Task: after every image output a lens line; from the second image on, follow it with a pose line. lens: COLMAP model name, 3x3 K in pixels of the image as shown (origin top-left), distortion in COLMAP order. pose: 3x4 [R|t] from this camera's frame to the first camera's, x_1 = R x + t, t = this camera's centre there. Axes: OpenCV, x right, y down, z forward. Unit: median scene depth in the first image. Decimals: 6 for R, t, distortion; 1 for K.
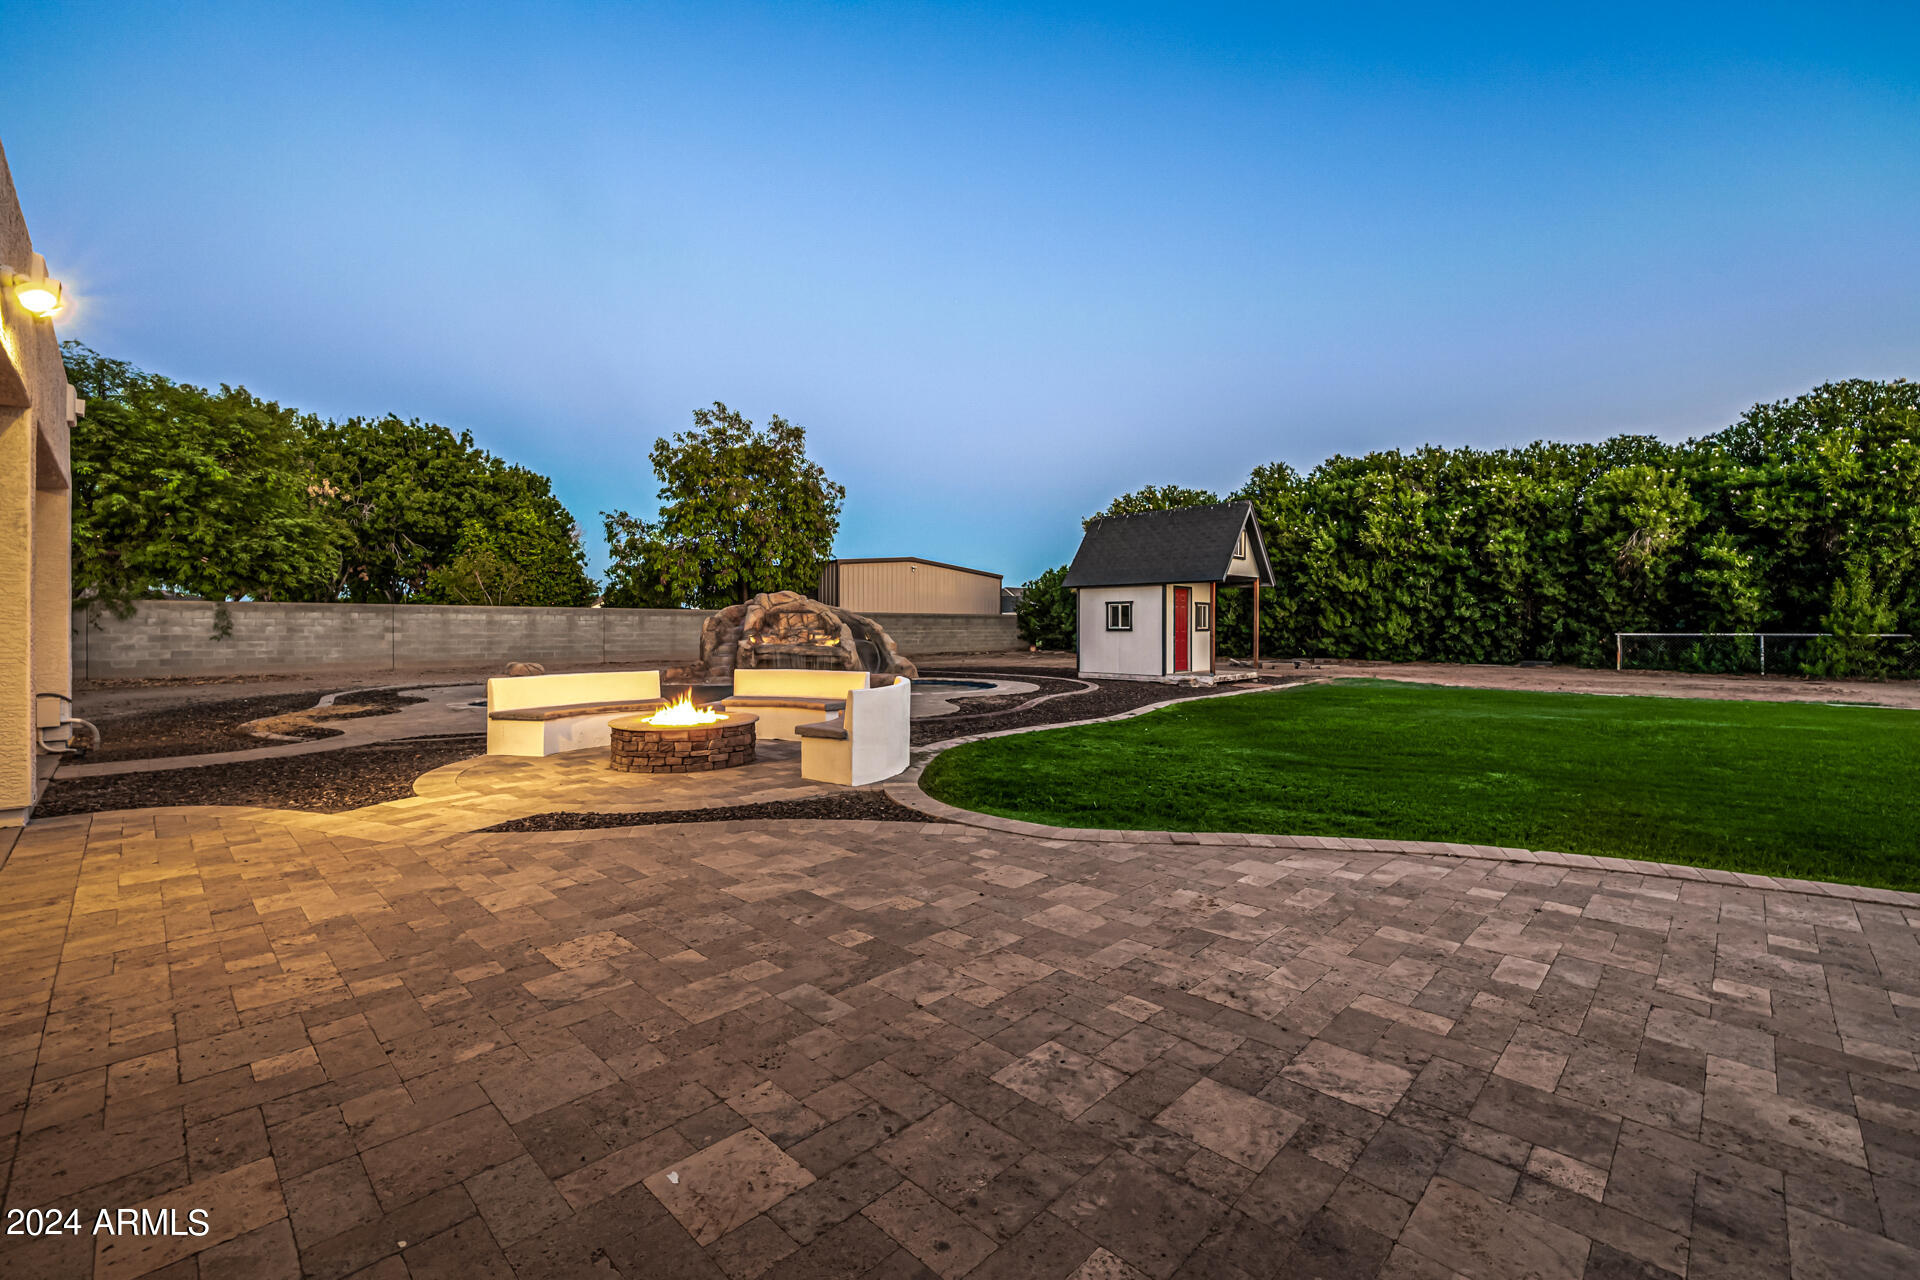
lens RADIAL K [[808.2, 0, 958.9], [0, 808.2, 629.6], [0, 0, 1]] dist [0.002093, -0.000035]
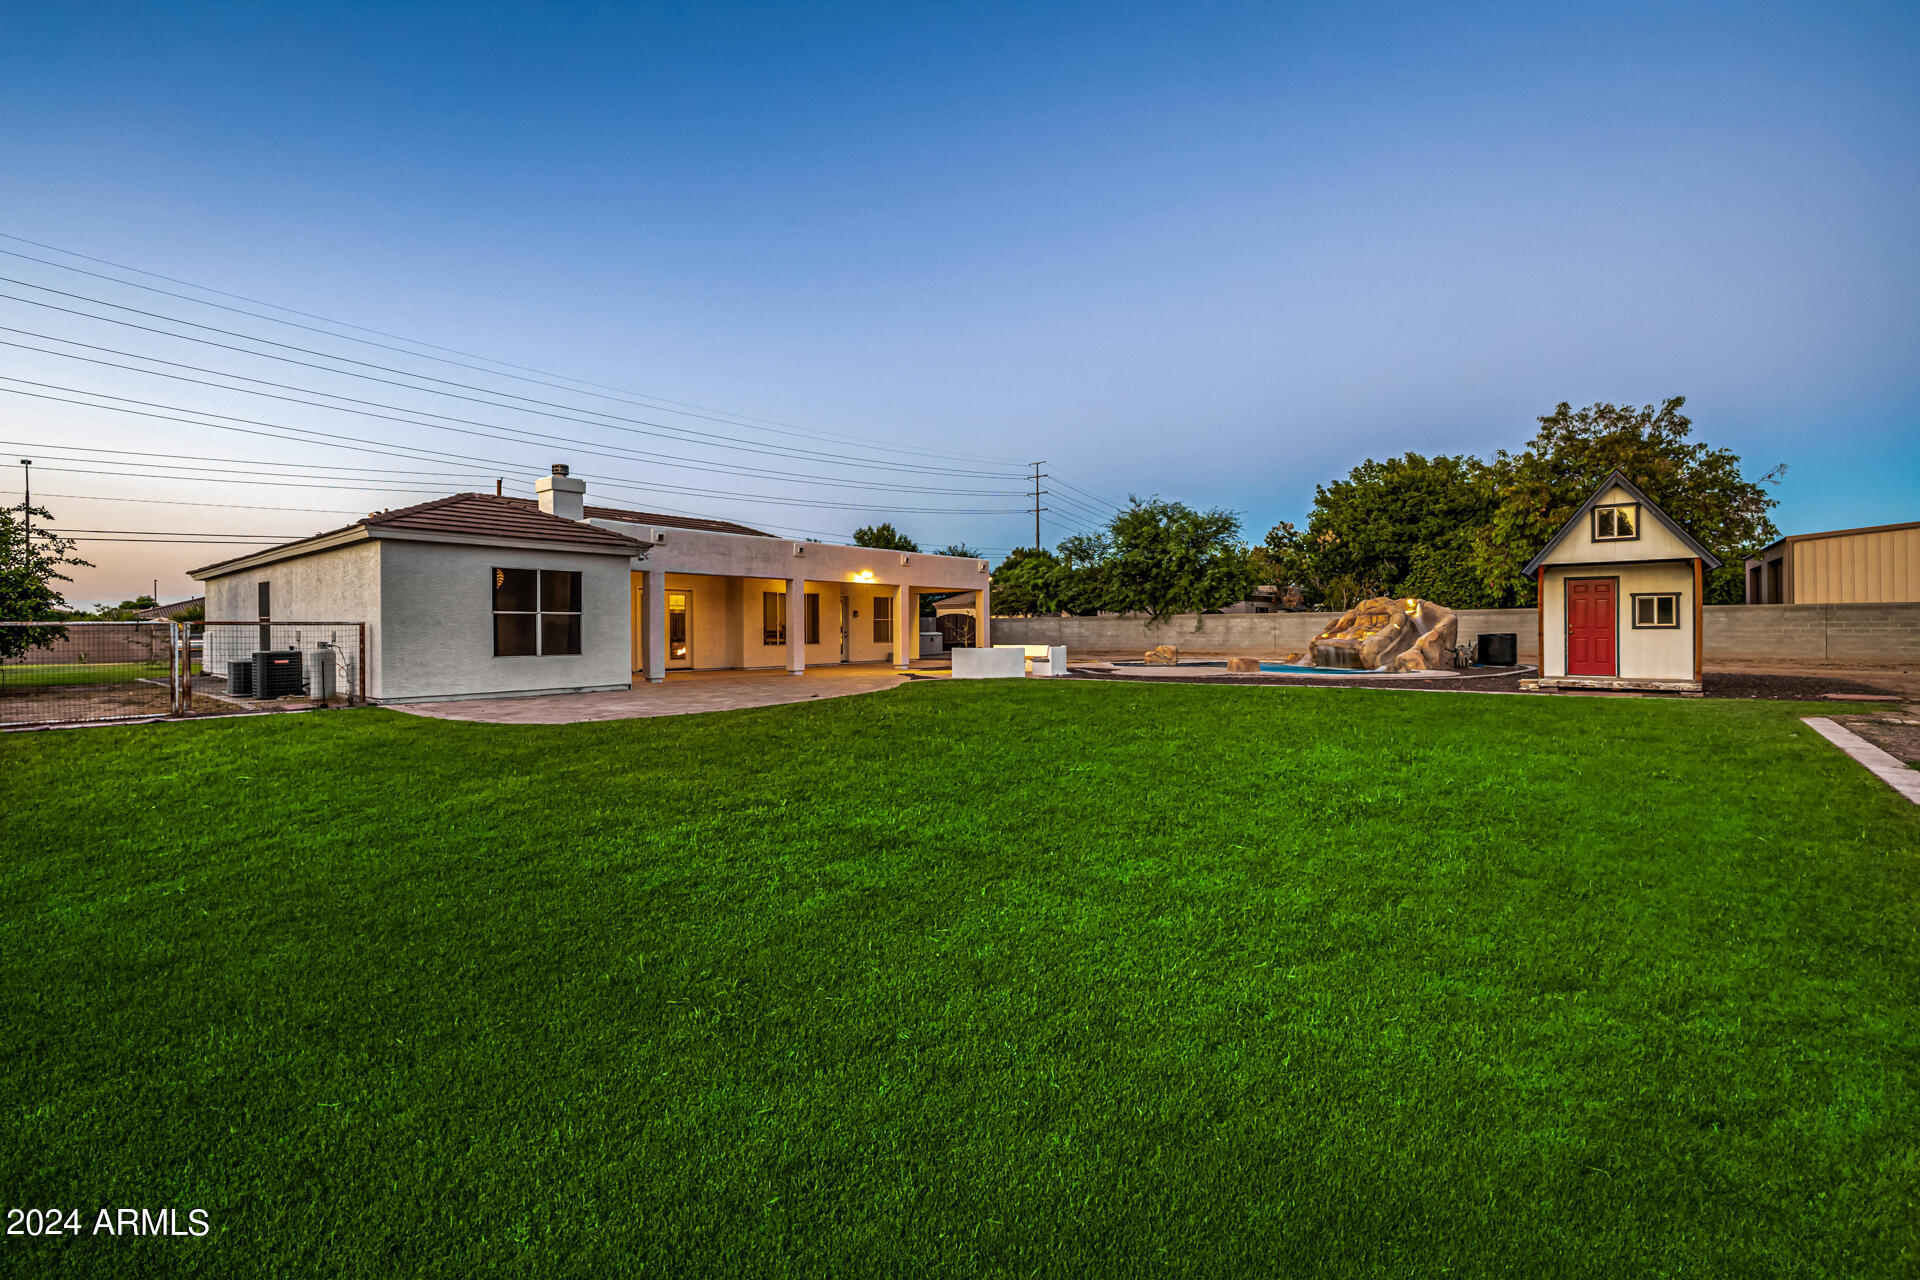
lens RADIAL K [[808.2, 0, 955.5], [0, 808.2, 627.7], [0, 0, 1]] dist [0.002093, -0.000035]
pose [[0.085762, -0.002619, -0.996312, 0.879317], [0.003956, 0.999990, -0.002288, -0.000102], [0.996308, -0.003745, 0.085771, 0.206703]]
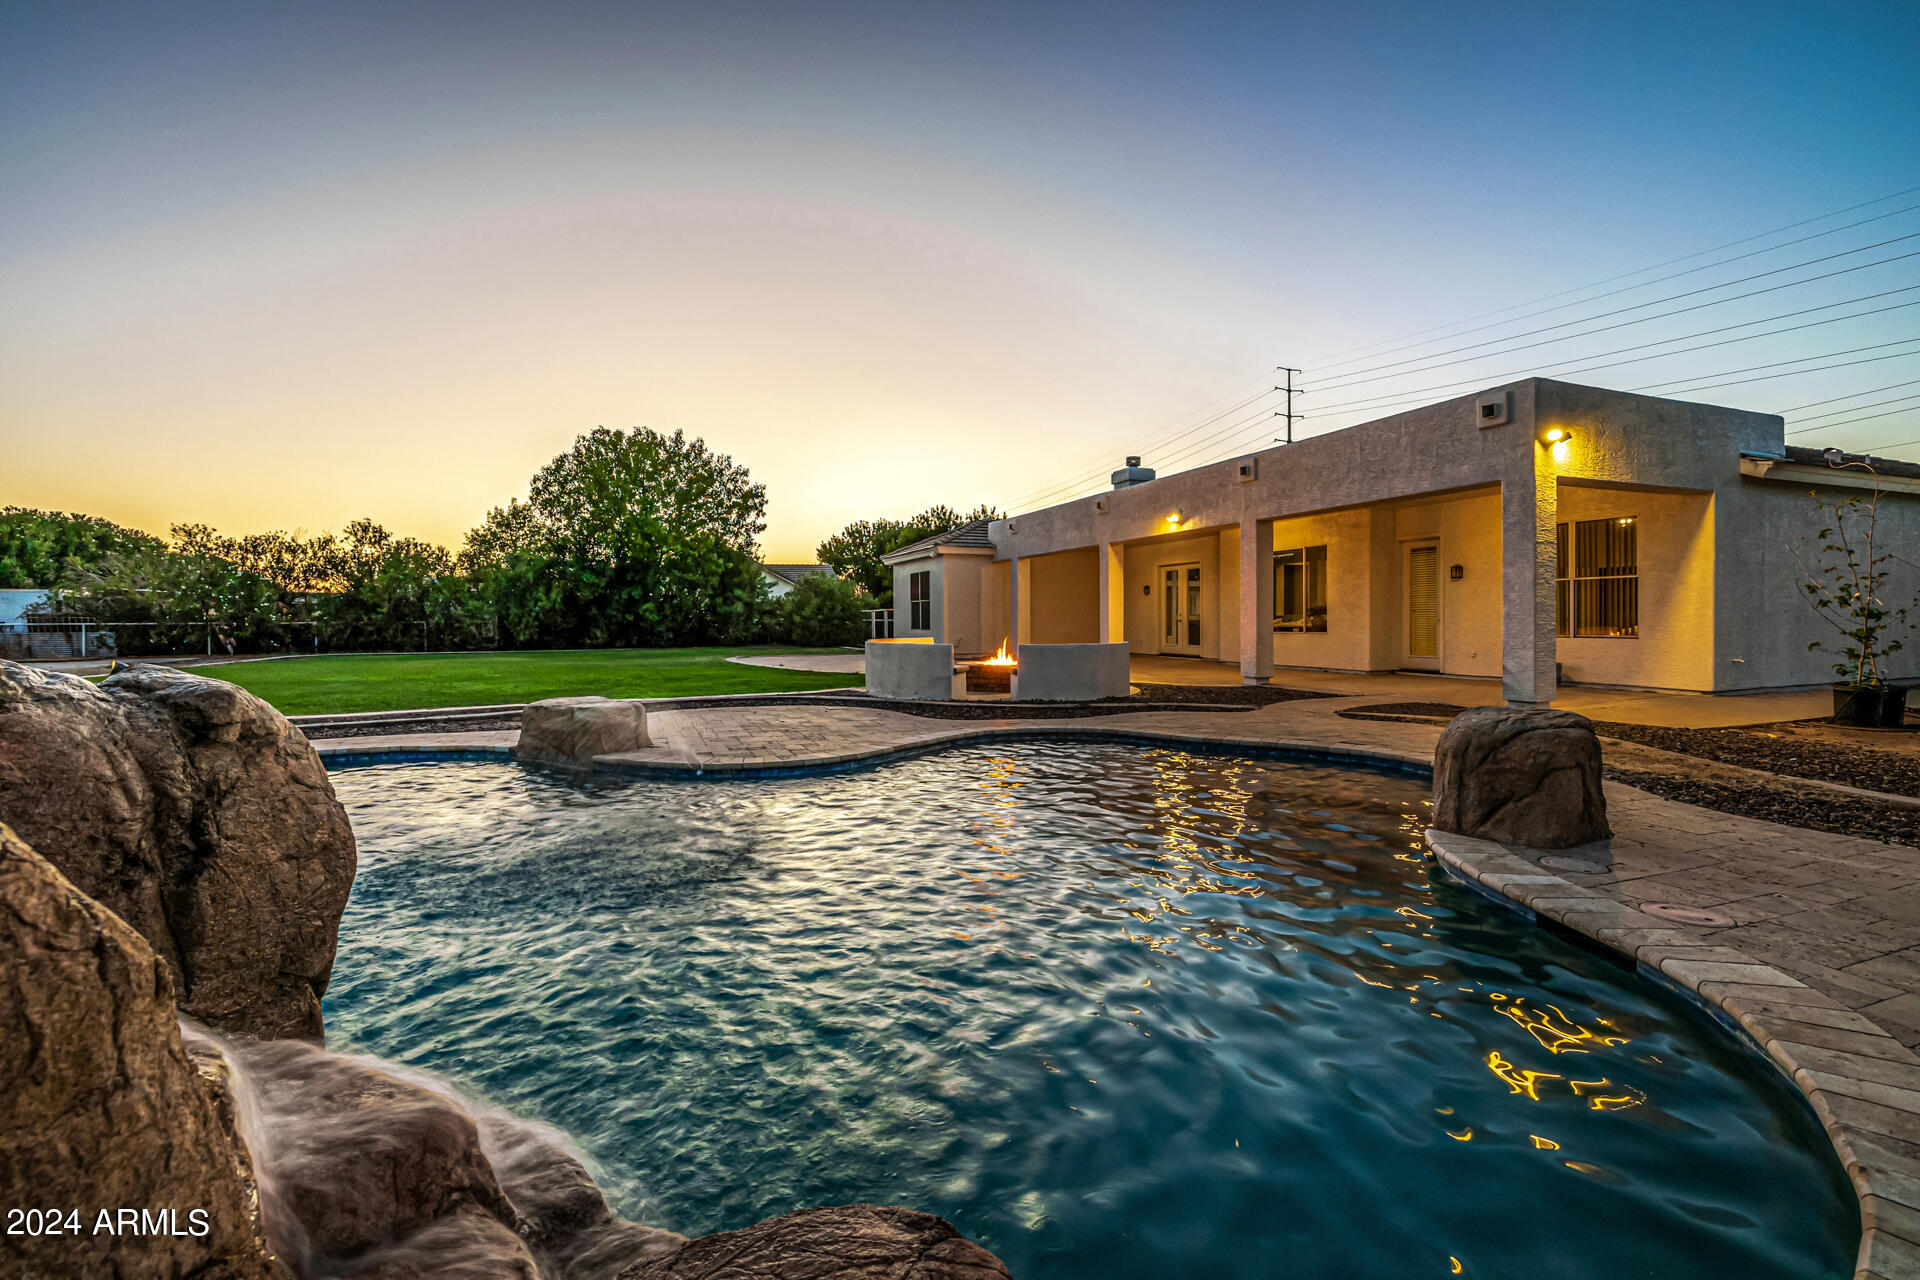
lens RADIAL K [[808.2, 0, 954.9], [0, 808.2, 628.2], [0, 0, 1]] dist [0.002093, -0.000035]
pose [[-0.916934, 0.000573, 0.399039, -0.306403], [0.006663, 0.999882, 0.013875, 0.005137], [-0.398984, 0.015381, -0.916829, 0.853164]]
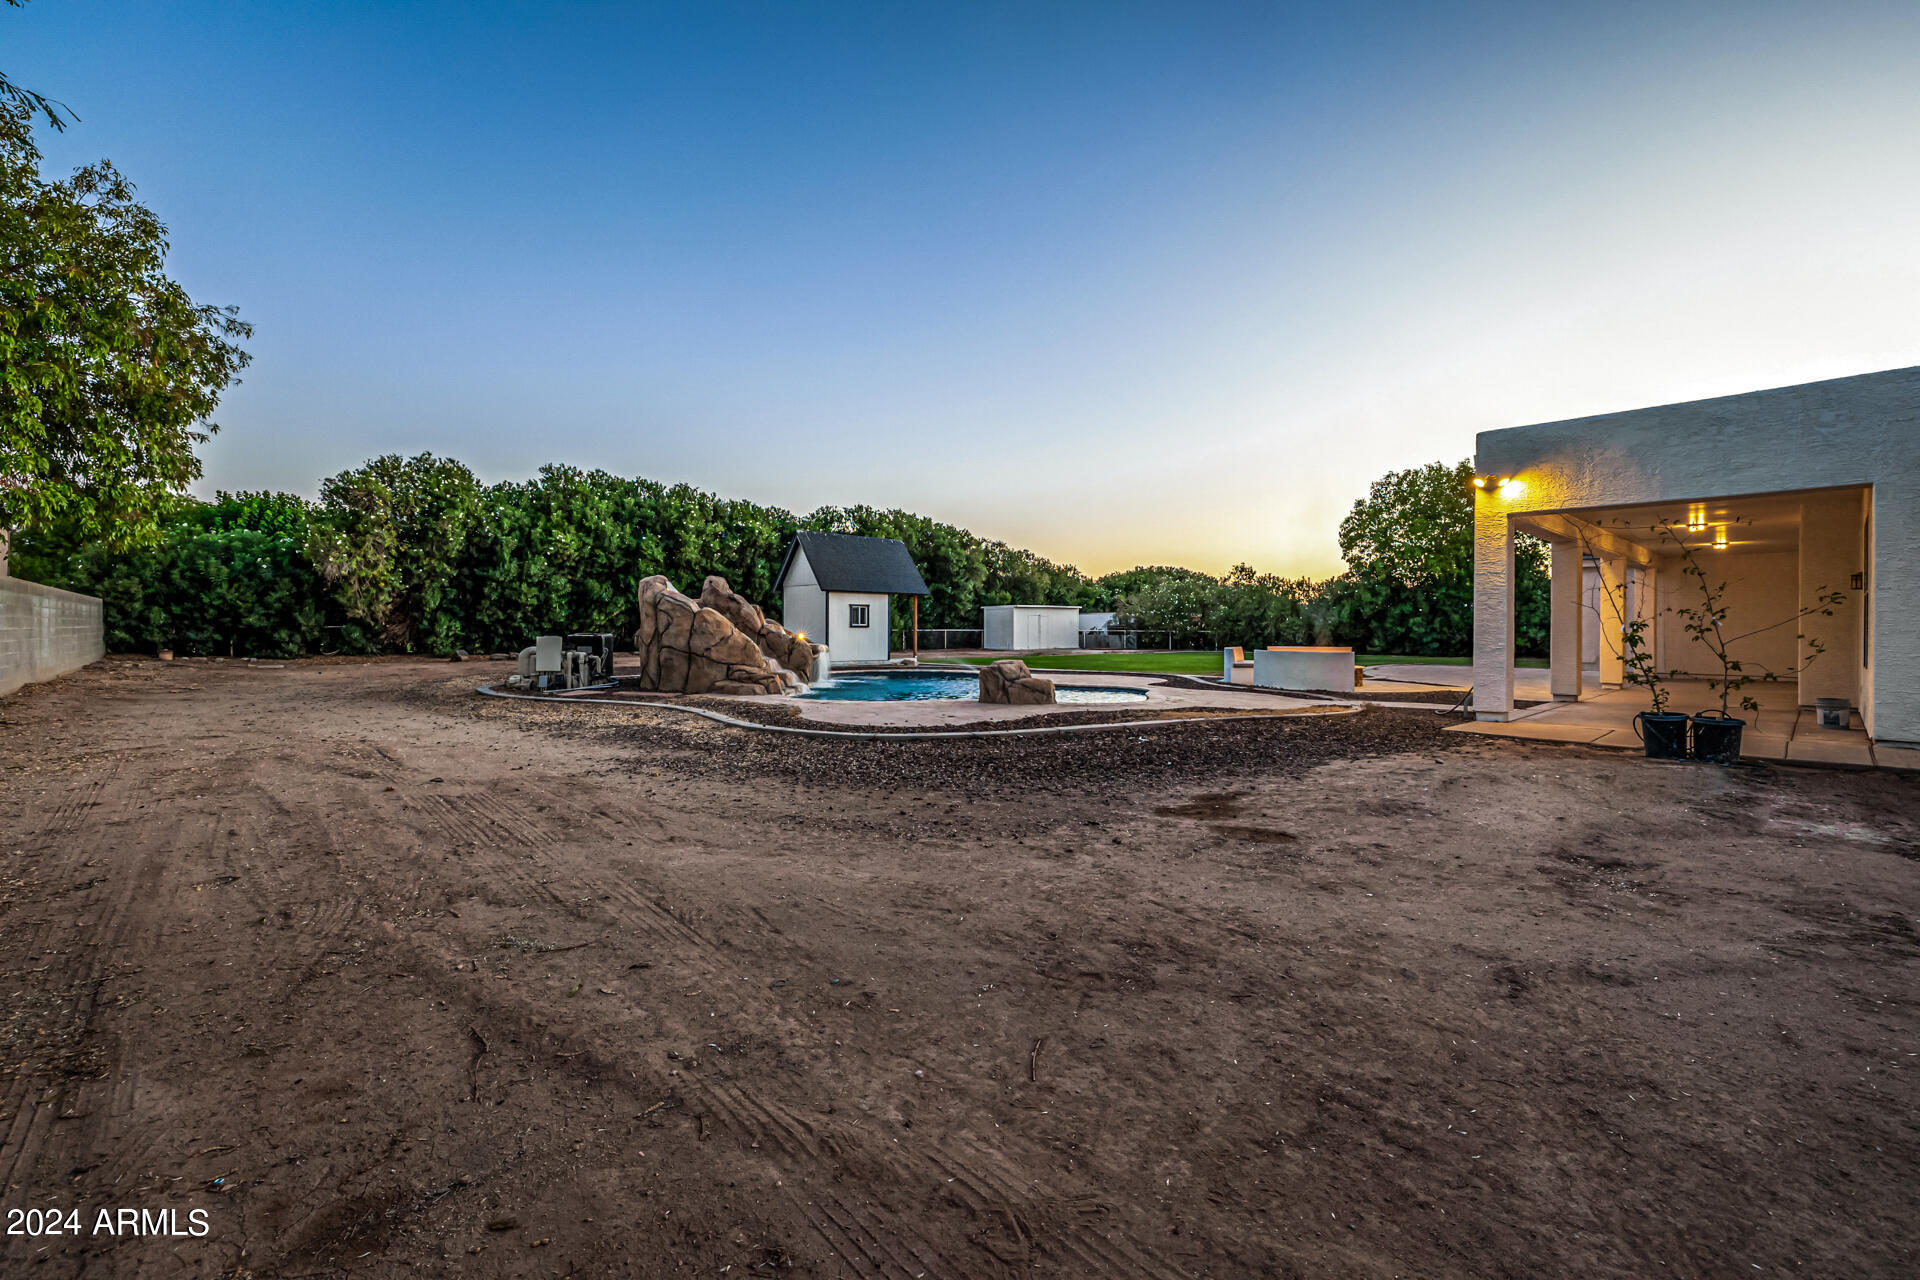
lens RADIAL K [[808.2, 0, 961.4], [0, 808.2, 628.1], [0, 0, 1]] dist [0.002093, -0.000035]
pose [[0.039968, 0.001432, 0.999200, -0.887222], [-0.001776, 0.999997, -0.001362, 0.003163], [-0.999199, -0.001720, 0.039971, 0.650929]]
